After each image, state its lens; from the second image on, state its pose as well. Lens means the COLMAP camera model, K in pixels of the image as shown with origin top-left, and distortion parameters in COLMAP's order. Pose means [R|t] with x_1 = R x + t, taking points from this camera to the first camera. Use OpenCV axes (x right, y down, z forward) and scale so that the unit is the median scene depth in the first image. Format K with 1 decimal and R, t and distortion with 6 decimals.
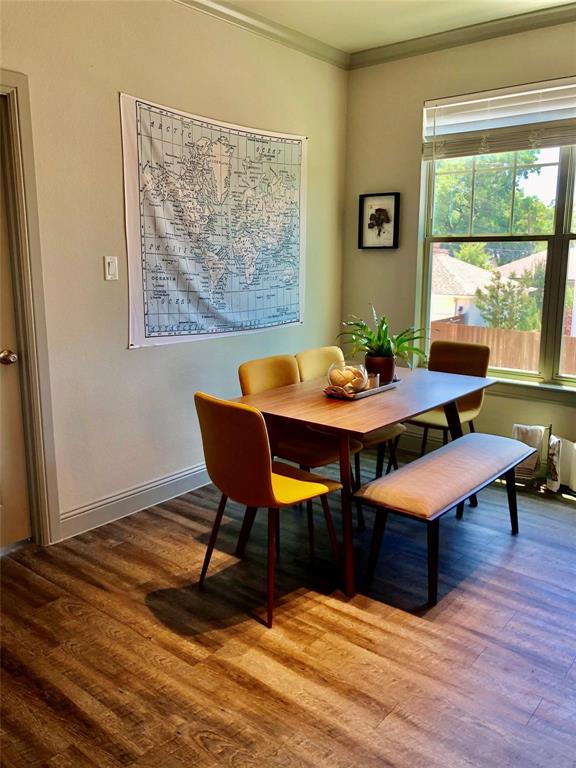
lens RADIAL K [[630.6, 0, 285.7], [0, 630.6, 382.7], [0, 0, 1]] dist [0.019282, -0.005620]
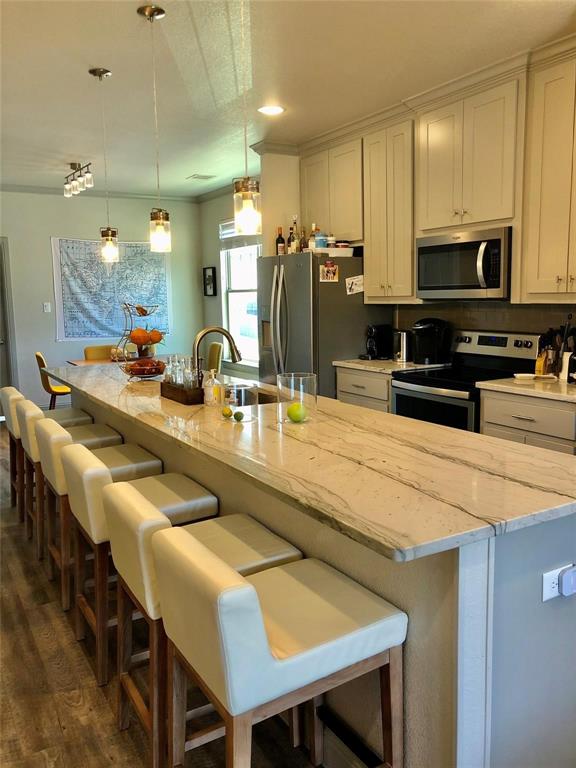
lens RADIAL K [[630.6, 0, 289.1], [0, 630.6, 380.6], [0, 0, 1]] dist [0.019282, -0.005620]
pose [[0.934167, 0.036823, -0.354931, 1.310526], [-0.055624, 0.997529, -0.042908, 0.134643], [0.352474, 0.059826, 0.933907, -0.824025]]
